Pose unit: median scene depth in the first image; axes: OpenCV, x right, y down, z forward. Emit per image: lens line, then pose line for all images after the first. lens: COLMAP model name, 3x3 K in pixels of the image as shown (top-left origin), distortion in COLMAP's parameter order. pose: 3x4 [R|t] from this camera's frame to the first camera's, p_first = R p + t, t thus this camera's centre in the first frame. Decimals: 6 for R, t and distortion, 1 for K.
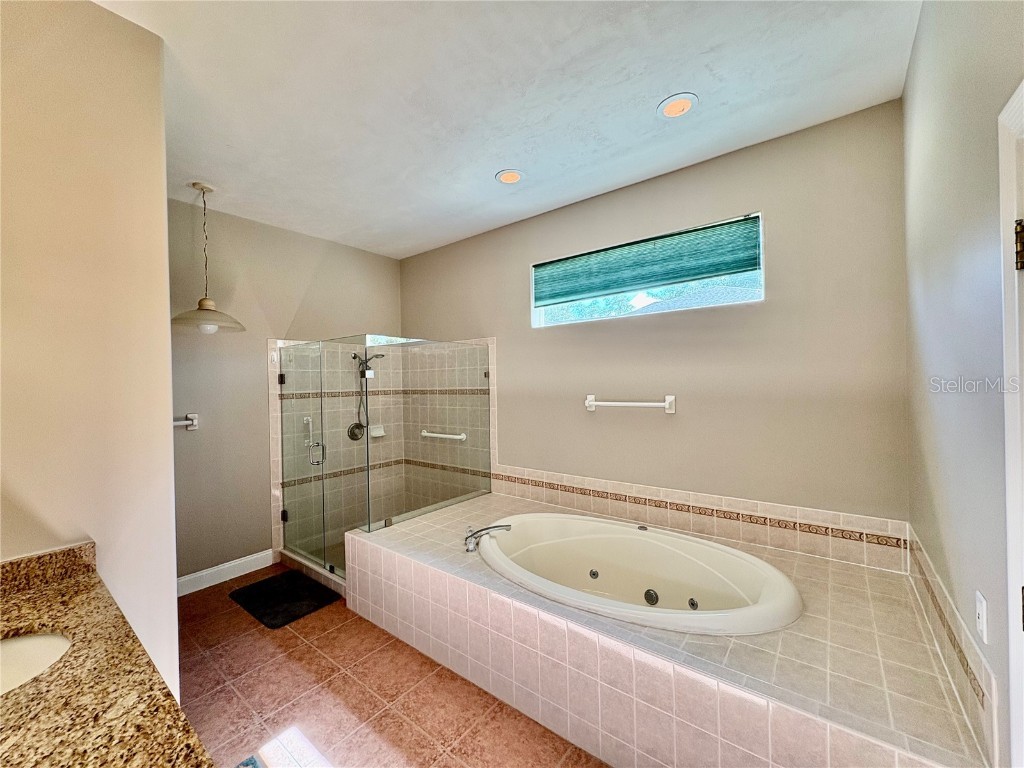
lens RADIAL K [[405.0, 0, 512.0], [0, 405.0, 381.8], [0, 0, 1]] dist [-0.000883, 0.000475]
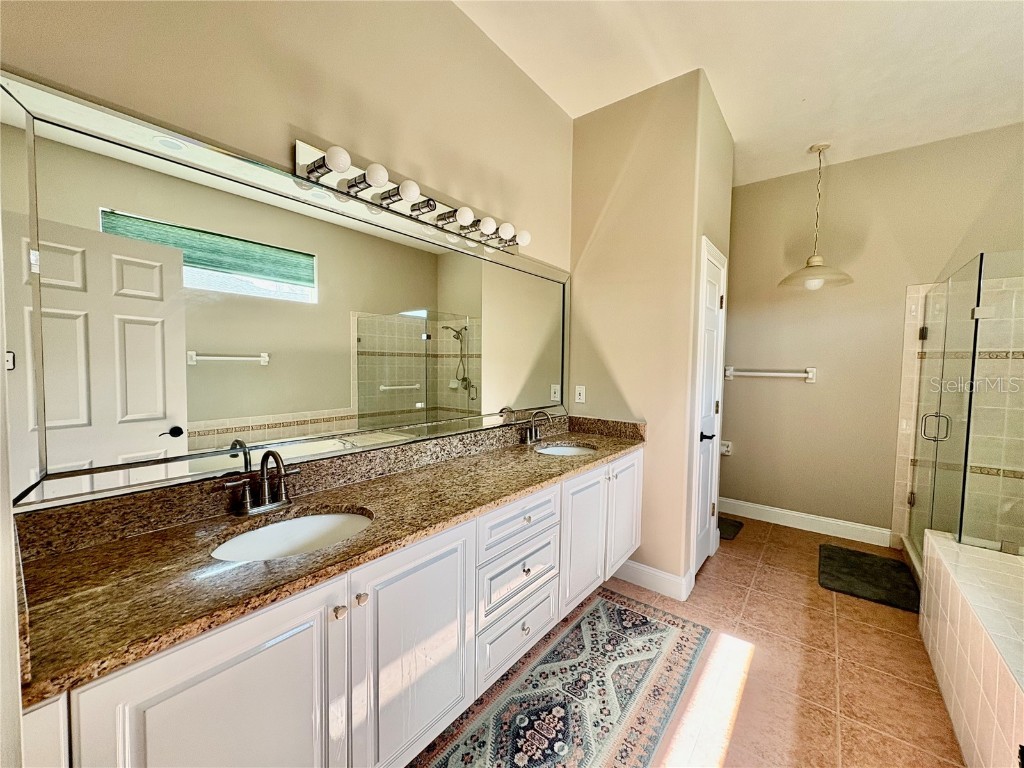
lens RADIAL K [[405.0, 0, 513.5], [0, 405.0, 381.5], [0, 0, 1]] dist [-0.000883, 0.000475]
pose [[0.005959, 0.067693, -0.997688, 0.302854], [-0.016469, 0.997577, 0.067587, 0.059818], [0.999847, 0.016028, 0.007059, 0.219488]]
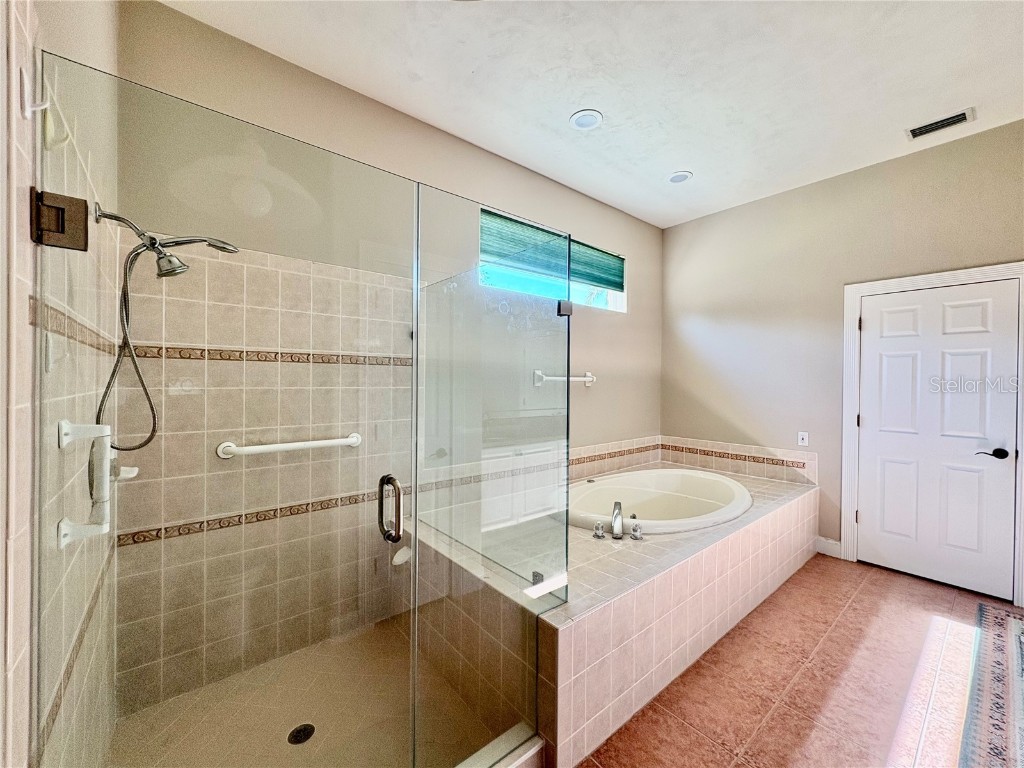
lens RADIAL K [[405.0, 0, 515.7], [0, 405.0, 380.5], [0, 0, 1]] dist [-0.000883, 0.000475]
pose [[0.217606, 0.015904, 0.975907, -0.864878], [-0.020926, 0.999713, -0.011626, 0.076947], [-0.975812, -0.017892, 0.217877, 0.914435]]
